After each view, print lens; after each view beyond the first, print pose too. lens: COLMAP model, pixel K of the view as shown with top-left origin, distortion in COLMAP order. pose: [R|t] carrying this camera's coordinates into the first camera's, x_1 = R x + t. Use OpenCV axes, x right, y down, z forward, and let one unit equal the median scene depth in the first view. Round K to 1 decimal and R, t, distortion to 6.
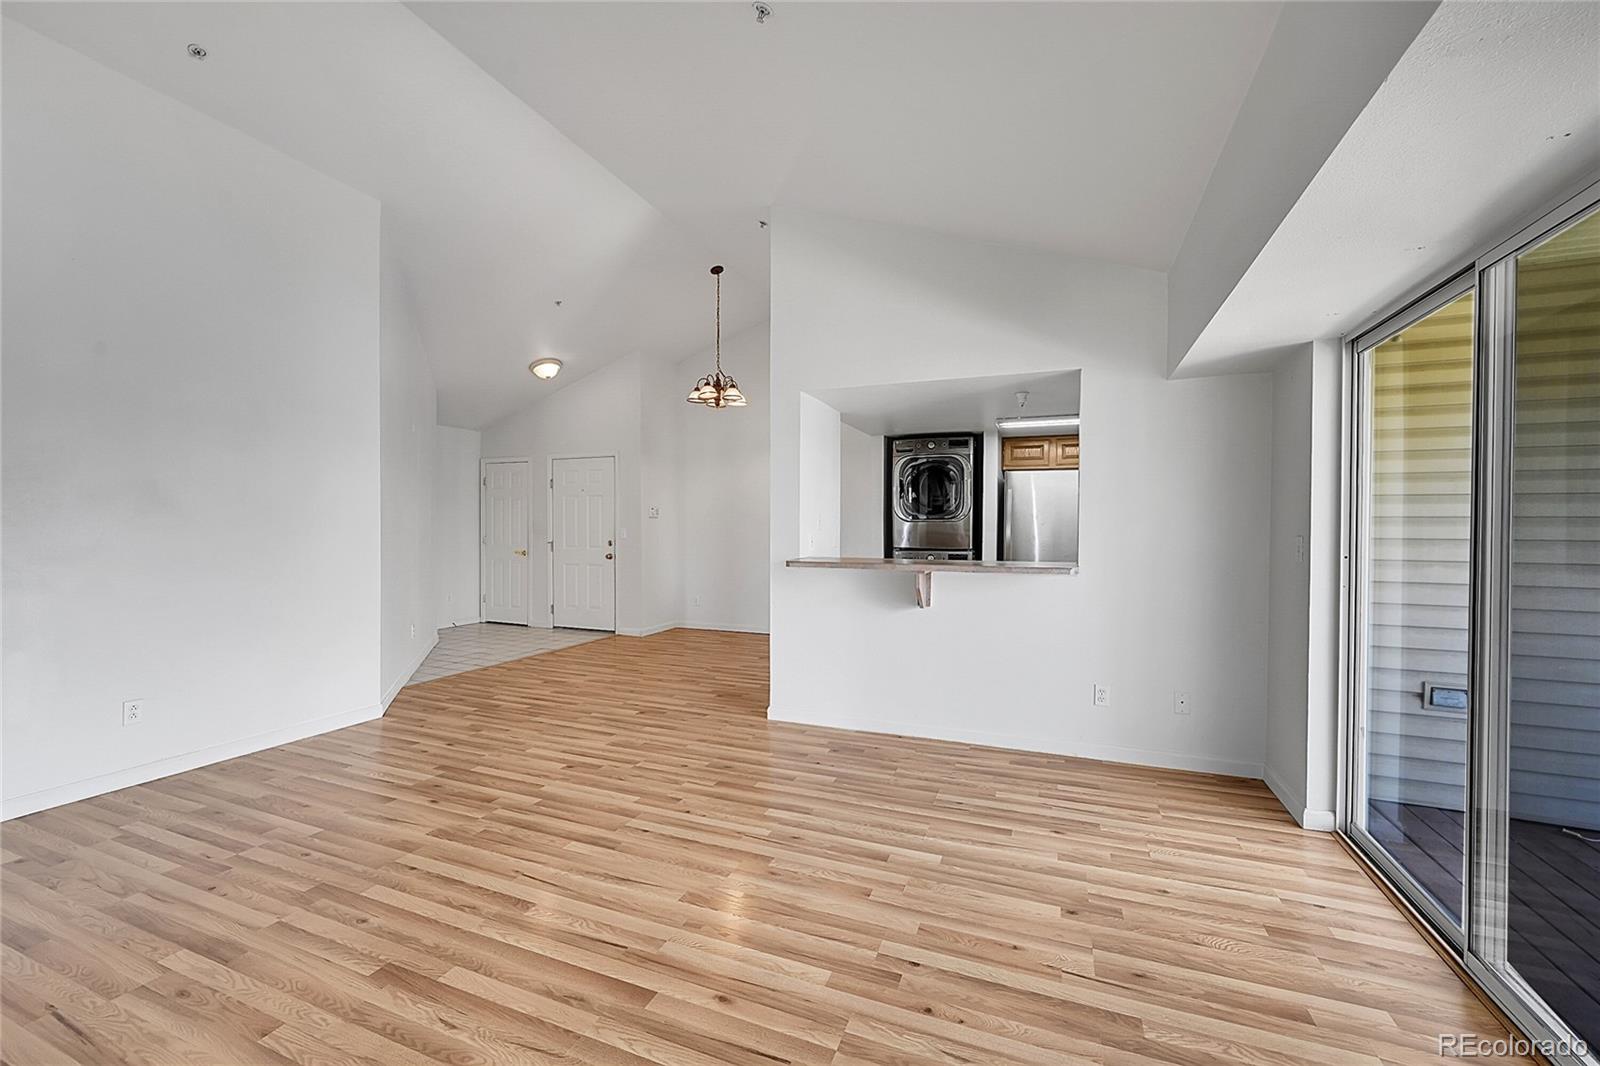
lens RADIAL K [[632.7, 0, 804.4], [0, 632.7, 538.9], [0, 0, 1]] dist [-0.001665, 0.000790]
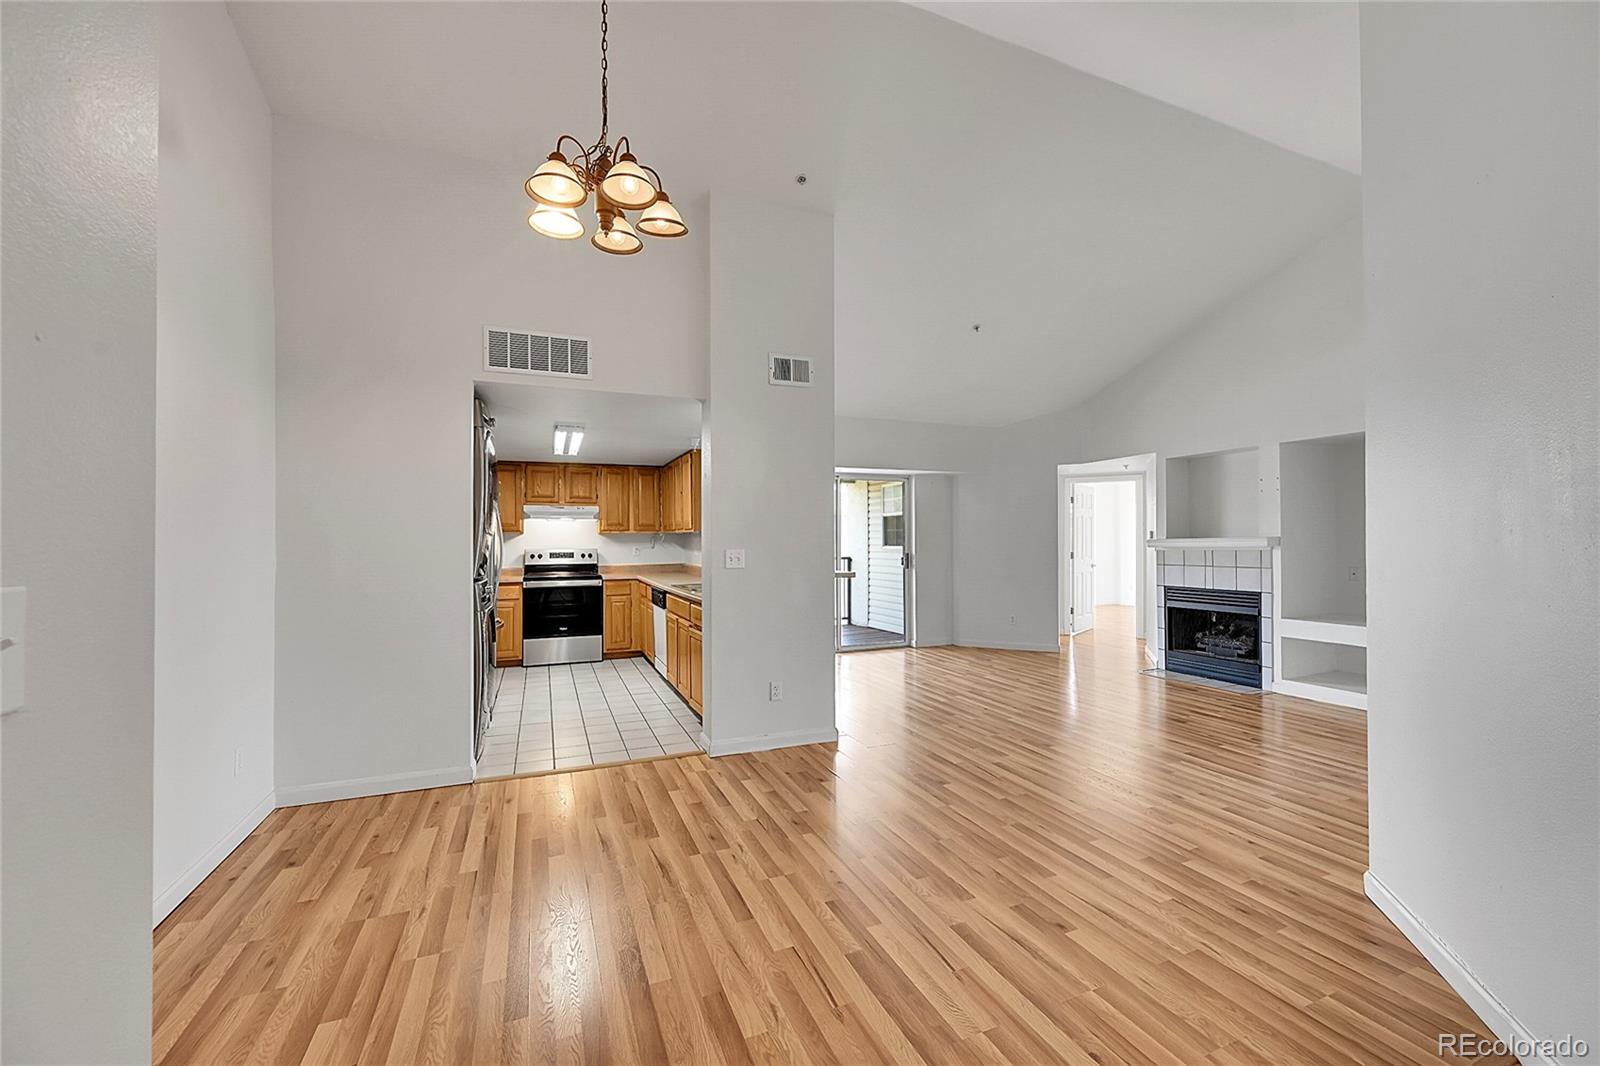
lens RADIAL K [[632.7, 0, 802.0], [0, 632.7, 536.4], [0, 0, 1]] dist [-0.001665, 0.000790]
pose [[-0.699644, 0.004272, 0.714479, -0.832941], [0.014312, 0.999865, 0.008037, -0.043969], [-0.714348, 0.015849, -0.699611, 1.997288]]
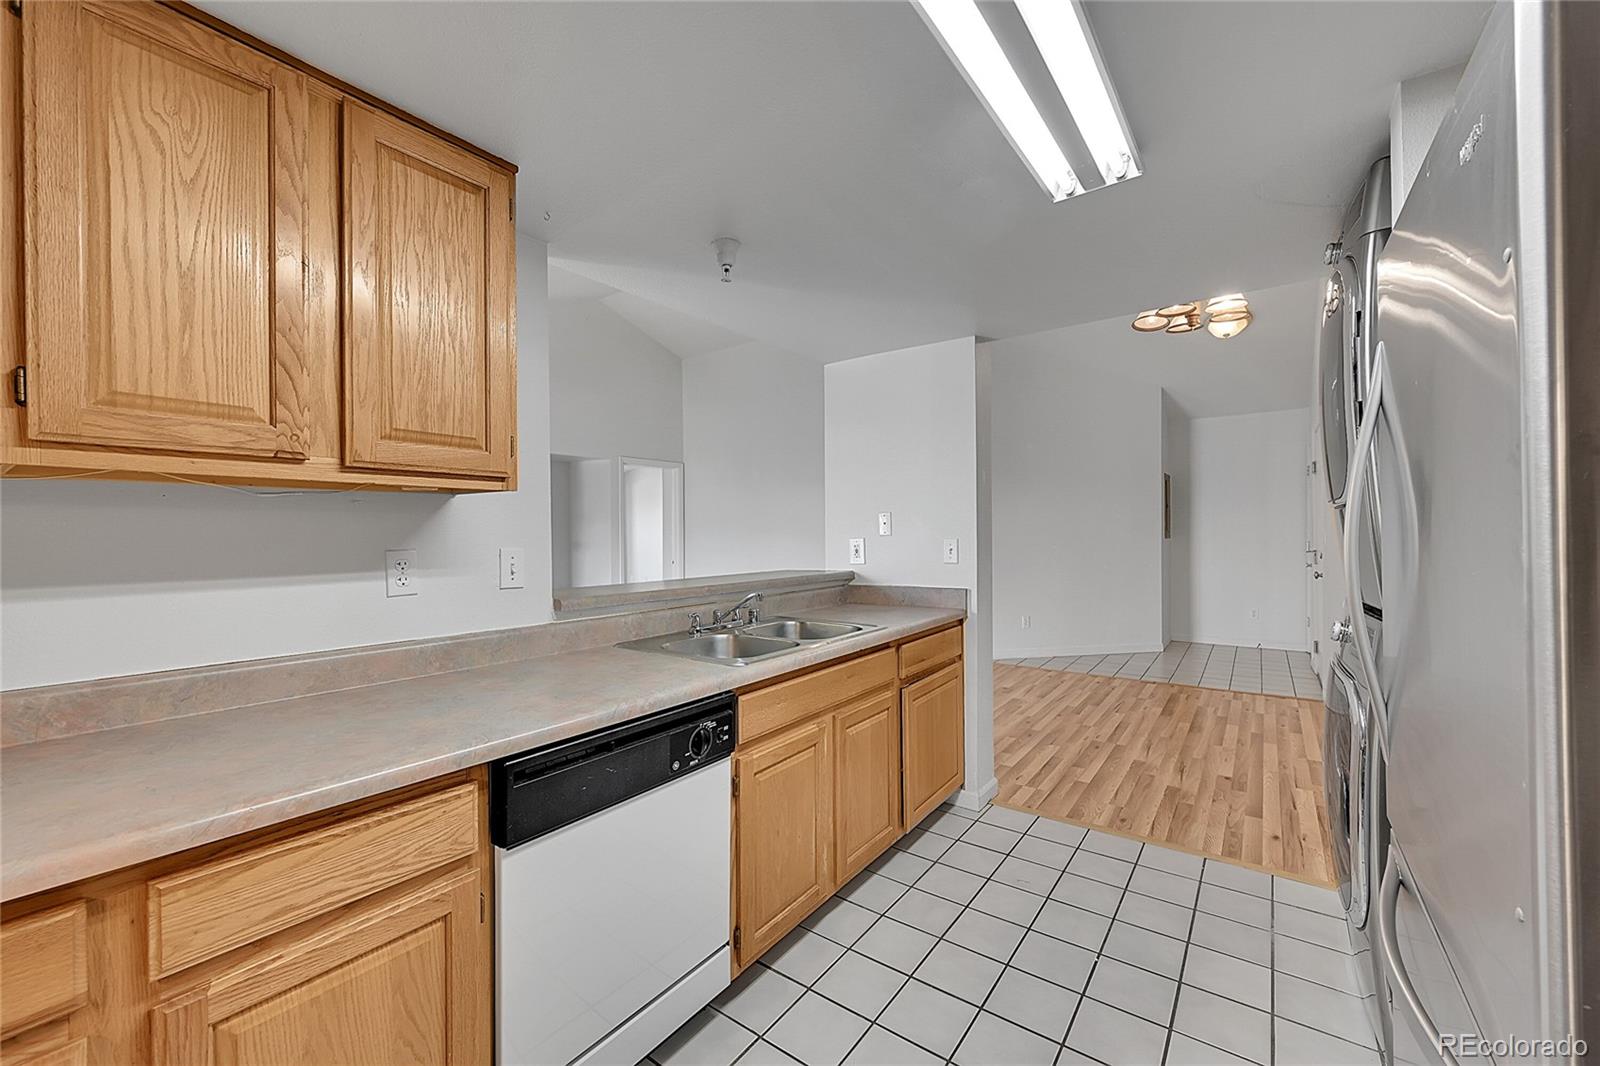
lens RADIAL K [[632.7, 0, 803.9], [0, 632.7, 532.5], [0, 0, 1]] dist [-0.001665, 0.000790]
pose [[-0.250335, -0.001653, -0.968158, 0.901395], [-0.010101, 0.999949, 0.000905, -0.021676], [0.968106, 0.010006, -0.250339, 1.340729]]
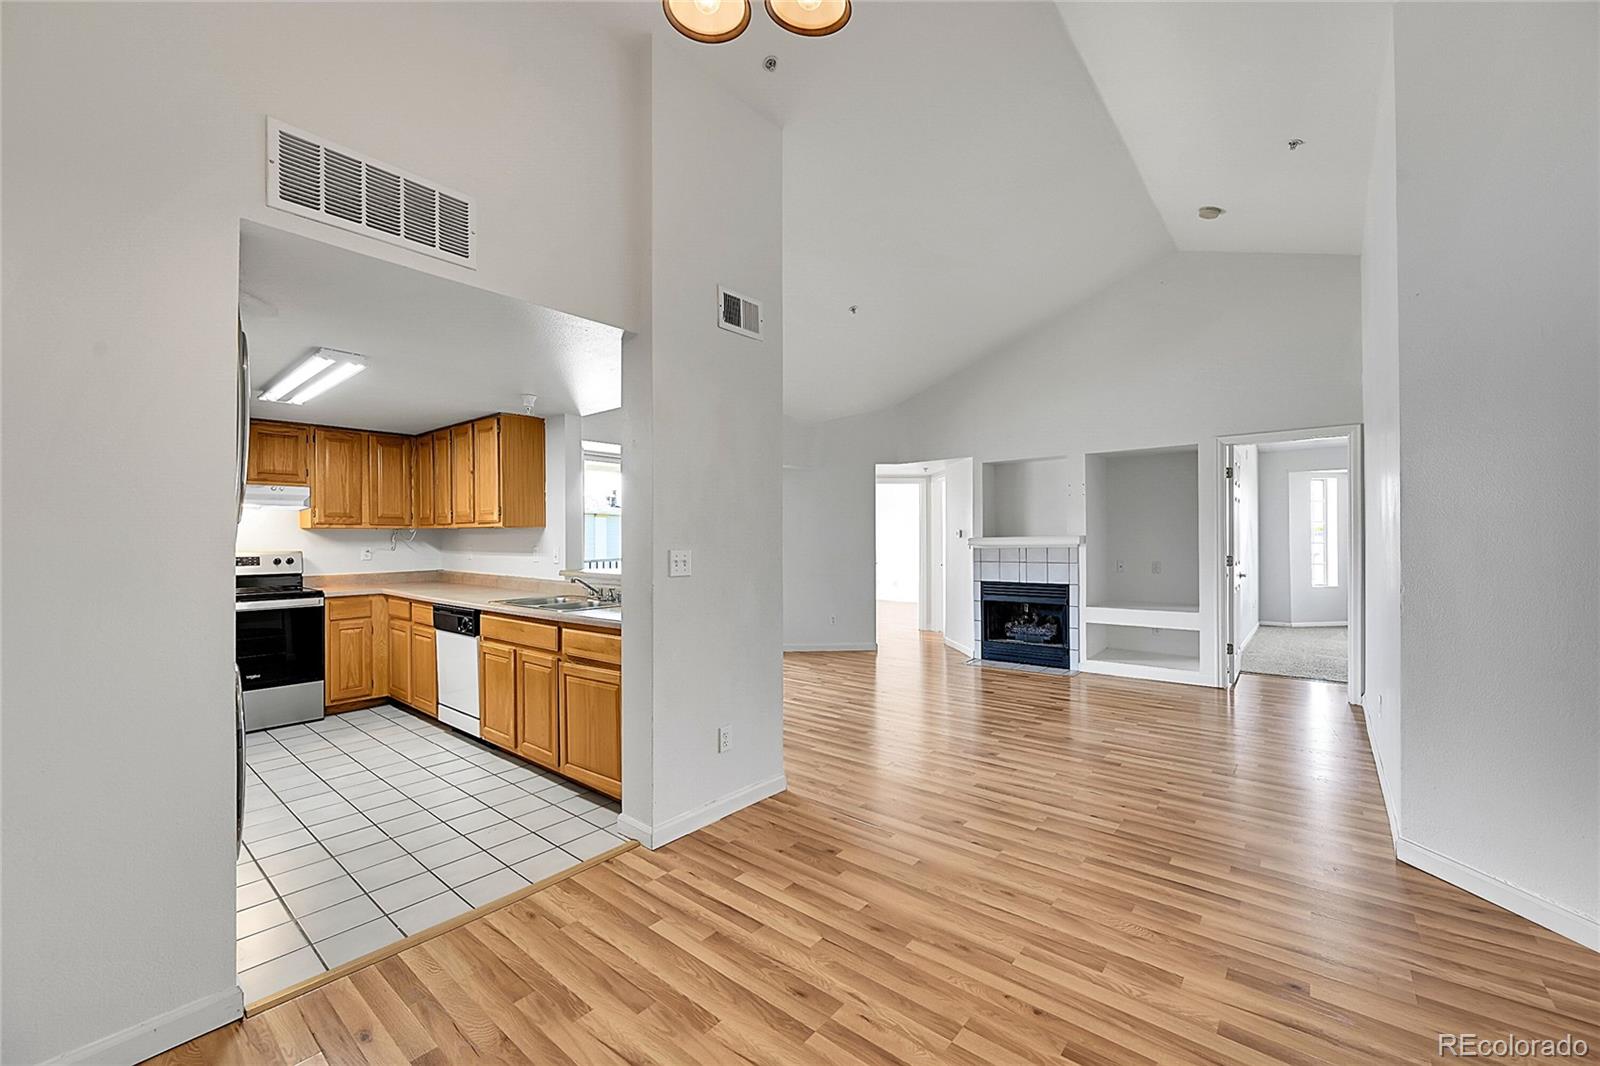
lens RADIAL K [[632.7, 0, 802.7], [0, 632.7, 537.9], [0, 0, 1]] dist [-0.001665, 0.000790]
pose [[-0.952081, 0.000877, 0.305844, -0.365753], [0.006062, 0.999854, 0.016005, -0.040796], [-0.305785, 0.017092, -0.951947, 2.011451]]
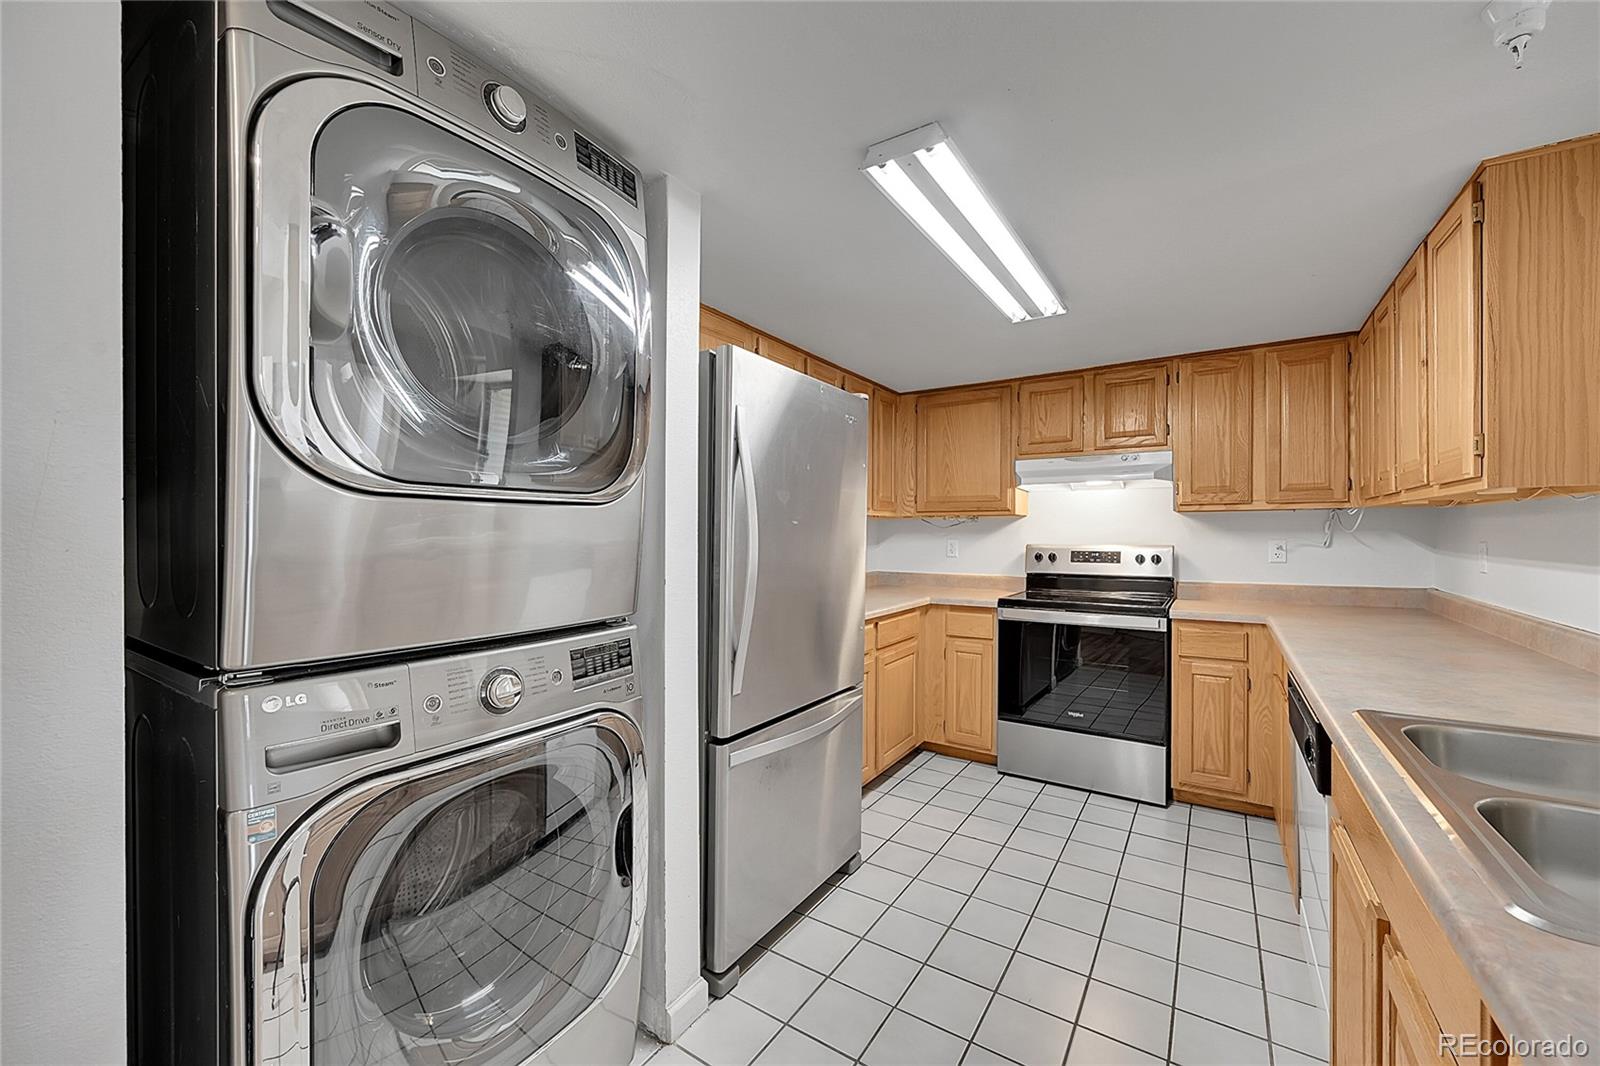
lens RADIAL K [[632.7, 0, 802.7], [0, 632.7, 538.0], [0, 0, 1]] dist [-0.001665, 0.000790]
pose [[0.192075, -0.010589, 0.981323, 0.043511], [0.016880, 0.999830, 0.007485, -0.024626], [-0.981235, 0.015127, 0.192221, 1.411309]]
